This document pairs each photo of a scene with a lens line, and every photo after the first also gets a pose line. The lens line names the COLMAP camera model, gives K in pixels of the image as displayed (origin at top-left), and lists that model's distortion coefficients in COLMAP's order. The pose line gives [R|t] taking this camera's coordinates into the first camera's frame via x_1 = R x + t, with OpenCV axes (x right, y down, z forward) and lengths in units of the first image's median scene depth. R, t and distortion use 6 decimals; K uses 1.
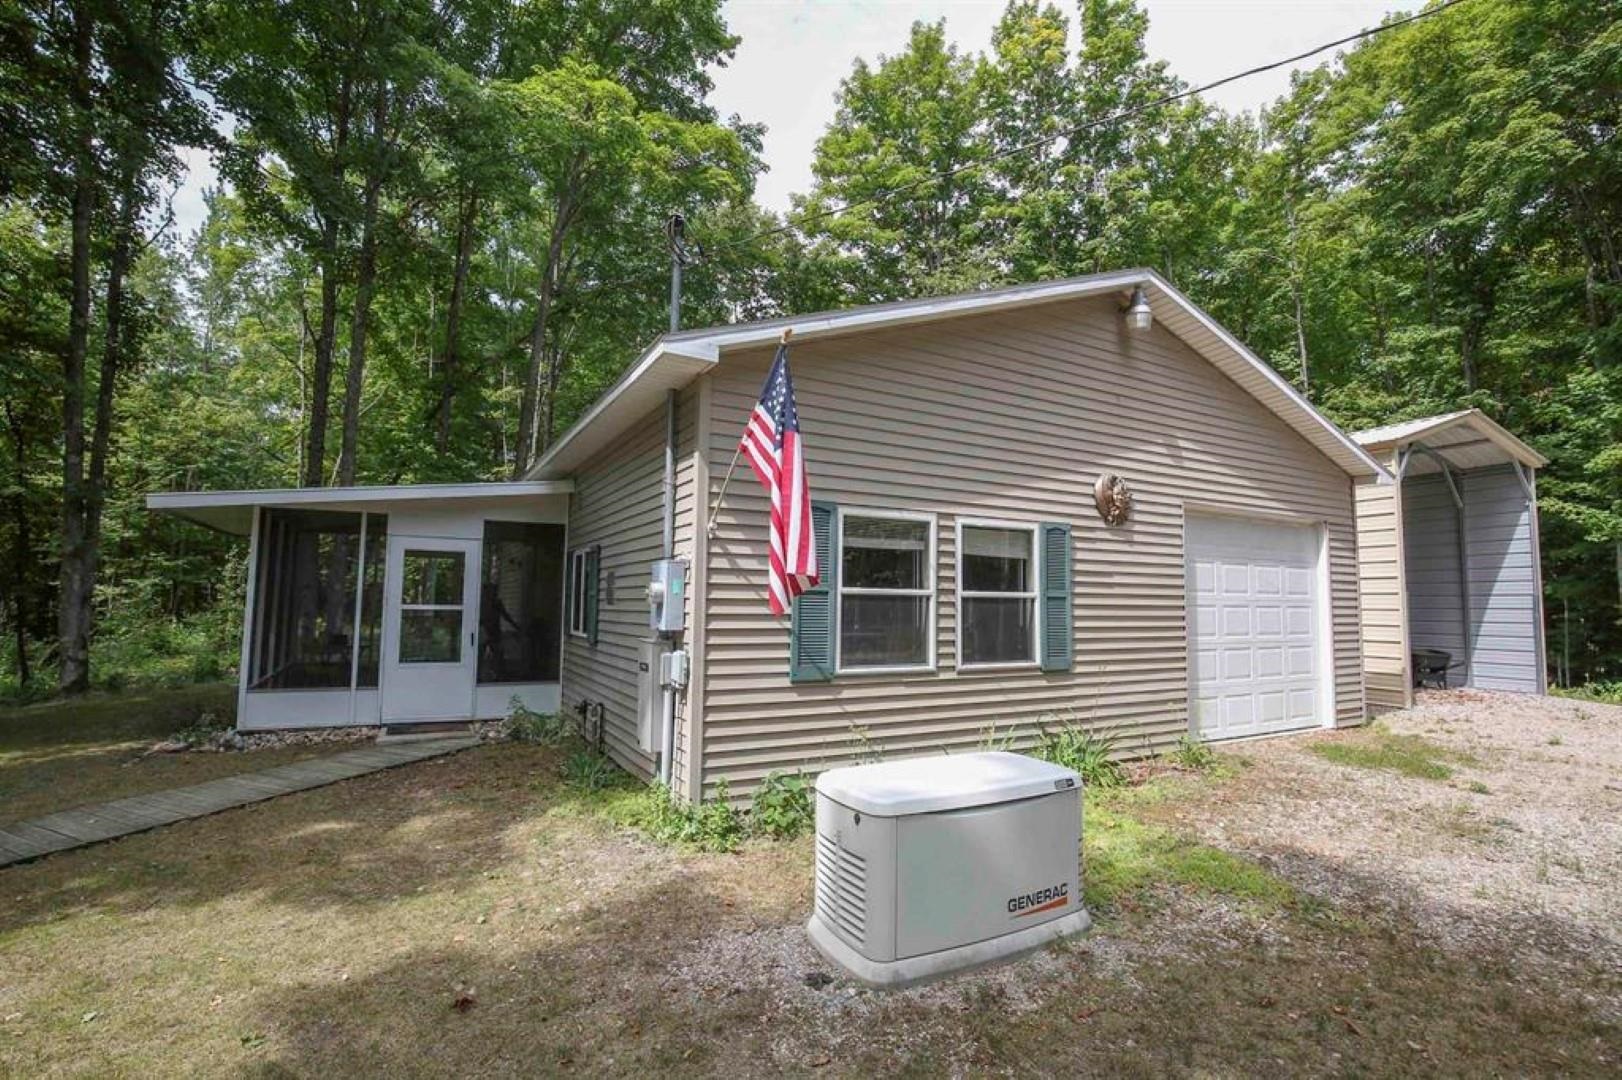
lens RADIAL K [[742.8, 0, 811.0], [0, 742.8, 540.0], [0, 0, 1]] dist [-0.004926, 0.000068]
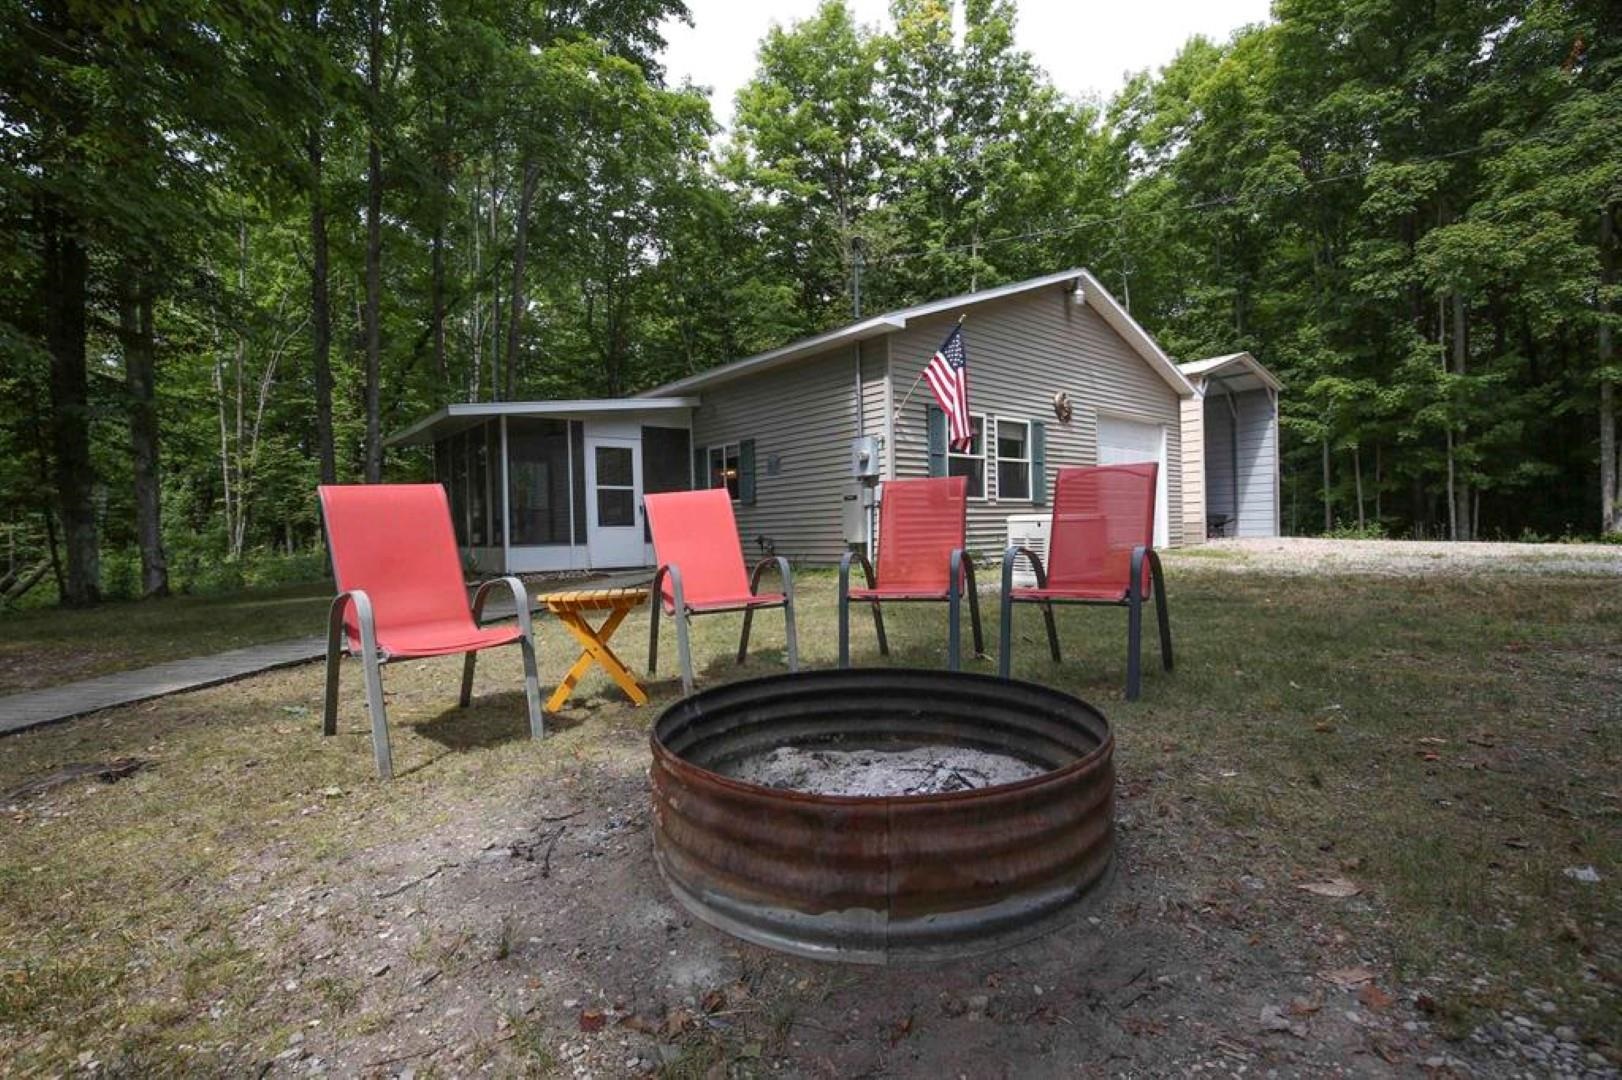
lens RADIAL K [[753.7, 0, 811.0], [0, 753.7, 540.0], [0, 0, 1]] dist [-0.013864, -0.000177]
pose [[0.976479, -0.042201, 0.211444, -0.285620], [0.023112, 0.995495, 0.091954, 0.041288], [-0.214372, -0.084904, 0.973055, -0.308688]]
